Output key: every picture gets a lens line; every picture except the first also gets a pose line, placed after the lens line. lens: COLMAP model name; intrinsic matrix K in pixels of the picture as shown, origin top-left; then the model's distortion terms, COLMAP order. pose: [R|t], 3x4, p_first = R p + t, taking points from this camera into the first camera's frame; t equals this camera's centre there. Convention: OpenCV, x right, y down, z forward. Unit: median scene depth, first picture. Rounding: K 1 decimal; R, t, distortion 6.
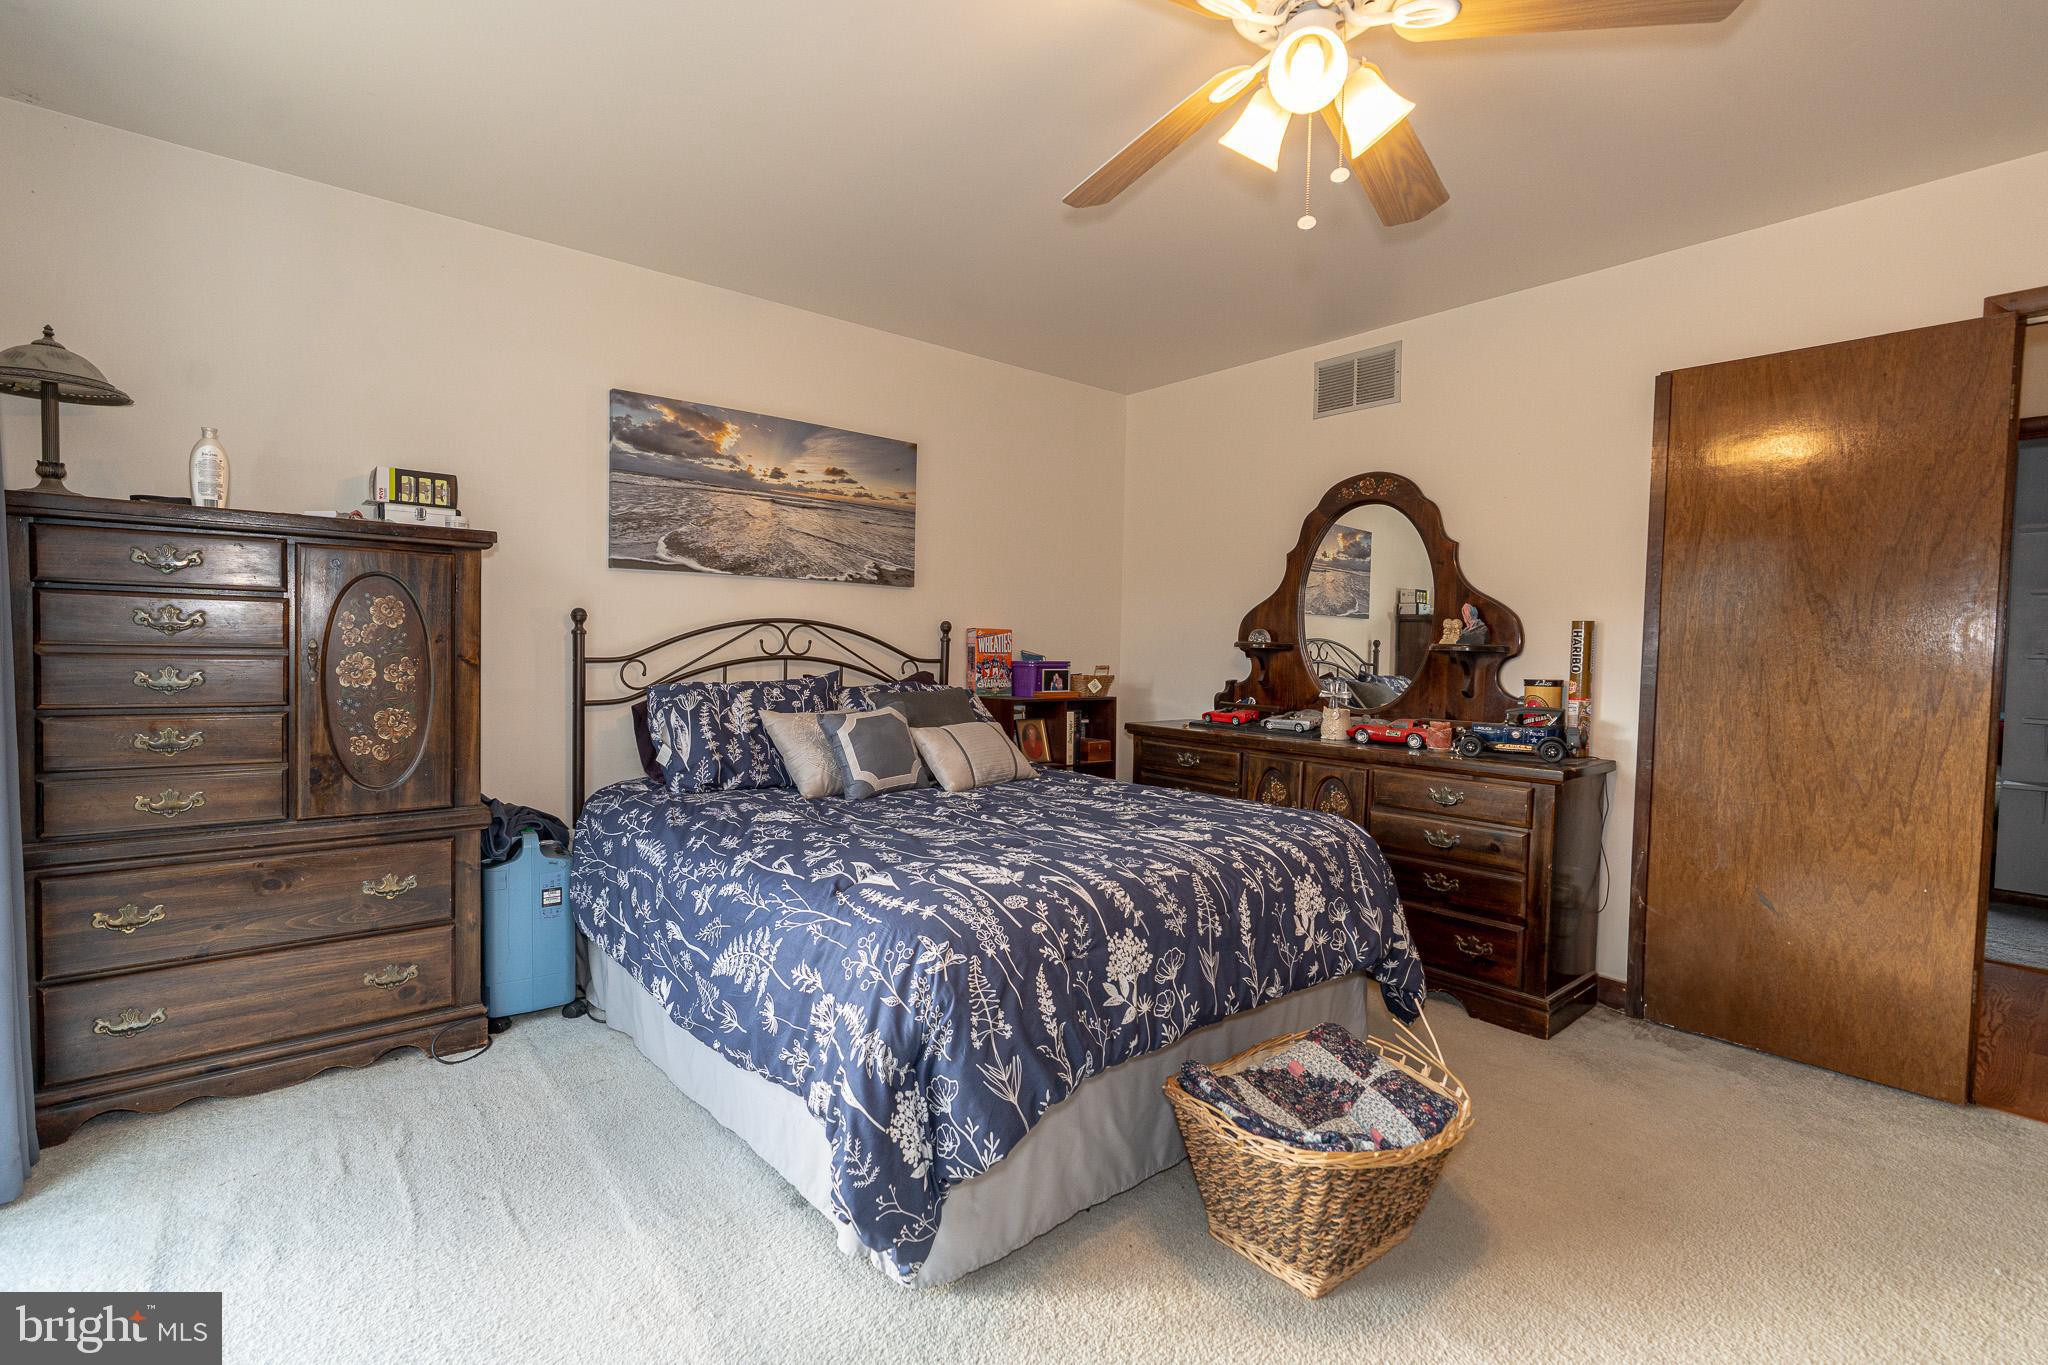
lens RADIAL K [[942.9, 0, 1019.5], [0, 942.9, 676.1], [0, 0, 1]] dist [-0.007765, 0.000502]
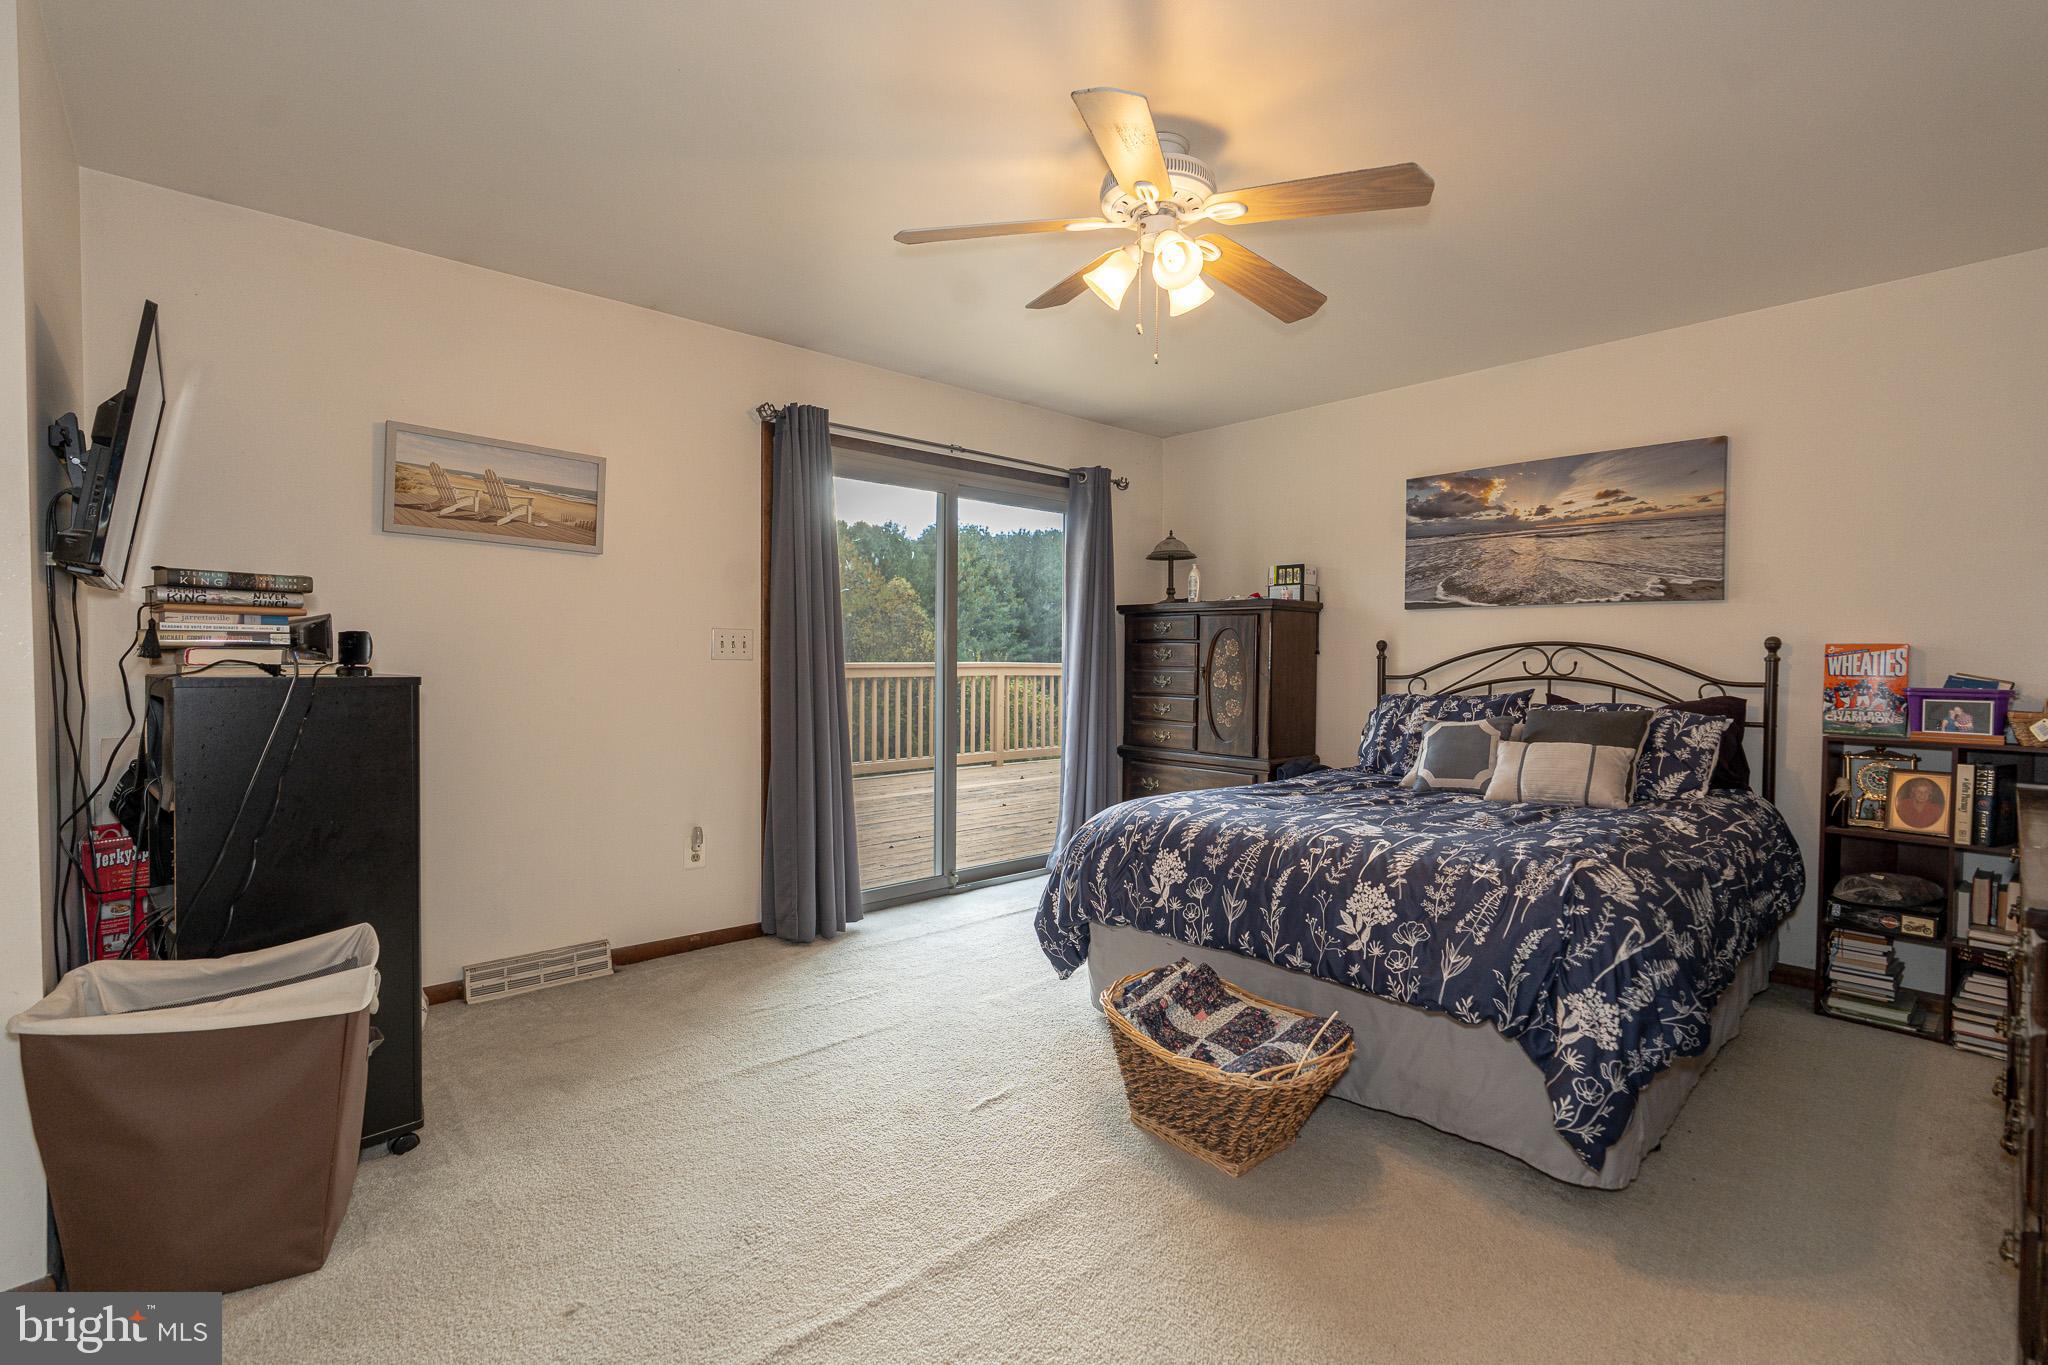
lens RADIAL K [[942.9, 0, 1019.5], [0, 942.9, 676.1], [0, 0, 1]] dist [-0.007765, 0.000502]
pose [[0.020438, 0.000244, -0.999791, 0.861653], [-0.042184, 0.999110, -0.000618, 0.004996], [0.998901, 0.042188, 0.020431, 0.390360]]
